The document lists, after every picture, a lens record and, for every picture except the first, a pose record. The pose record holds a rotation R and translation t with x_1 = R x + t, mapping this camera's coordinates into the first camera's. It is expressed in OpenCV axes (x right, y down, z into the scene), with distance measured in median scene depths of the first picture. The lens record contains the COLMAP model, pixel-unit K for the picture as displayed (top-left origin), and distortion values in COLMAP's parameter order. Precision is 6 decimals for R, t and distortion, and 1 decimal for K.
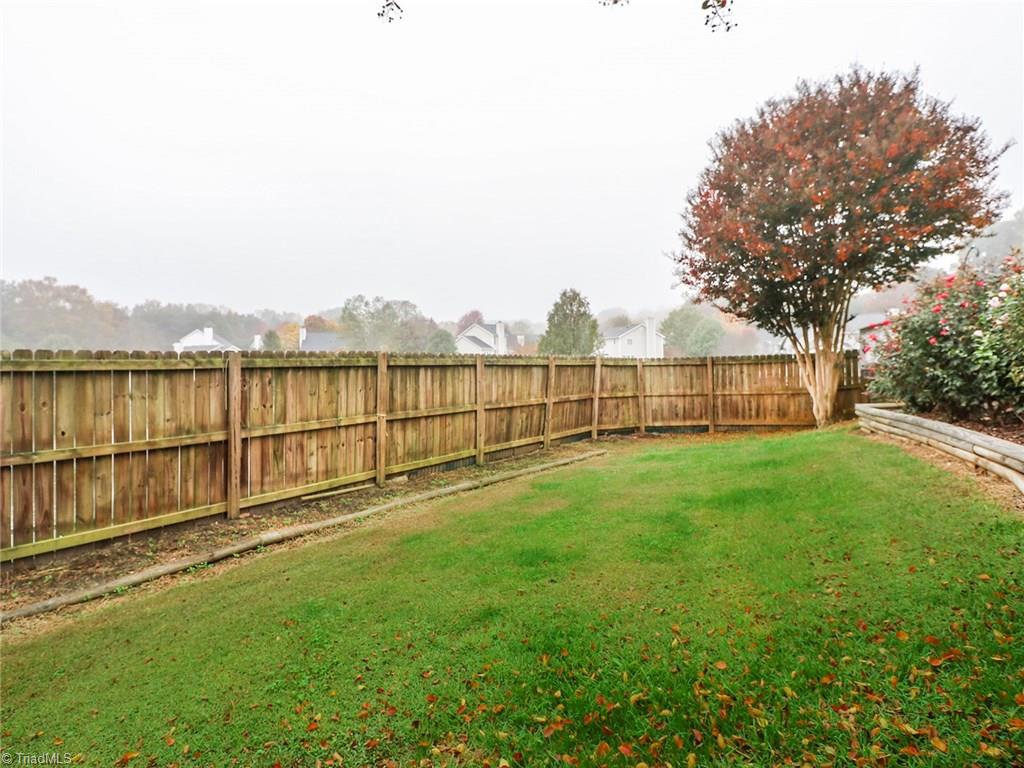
lens RADIAL K [[547.4, 0, 488.3], [0, 547.4, 367.9], [0, 0, 1]] dist [-0.011281, -0.005681]
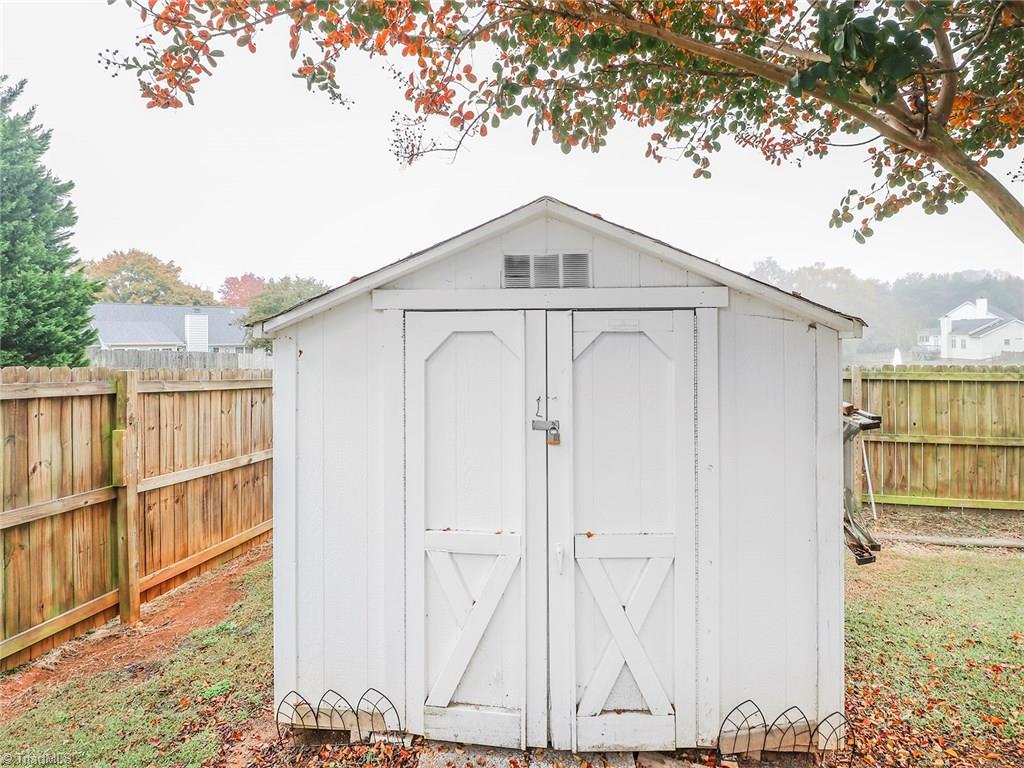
lens RADIAL K [[547.4, 0, 517.3], [0, 547.4, 329.7], [0, 0, 1]] dist [-0.011281, -0.005681]
pose [[0.382358, -0.010310, -0.923957, 0.125241], [-0.007530, 0.999870, -0.014274, -0.089026], [0.923984, 0.012415, 0.382231, -0.463167]]
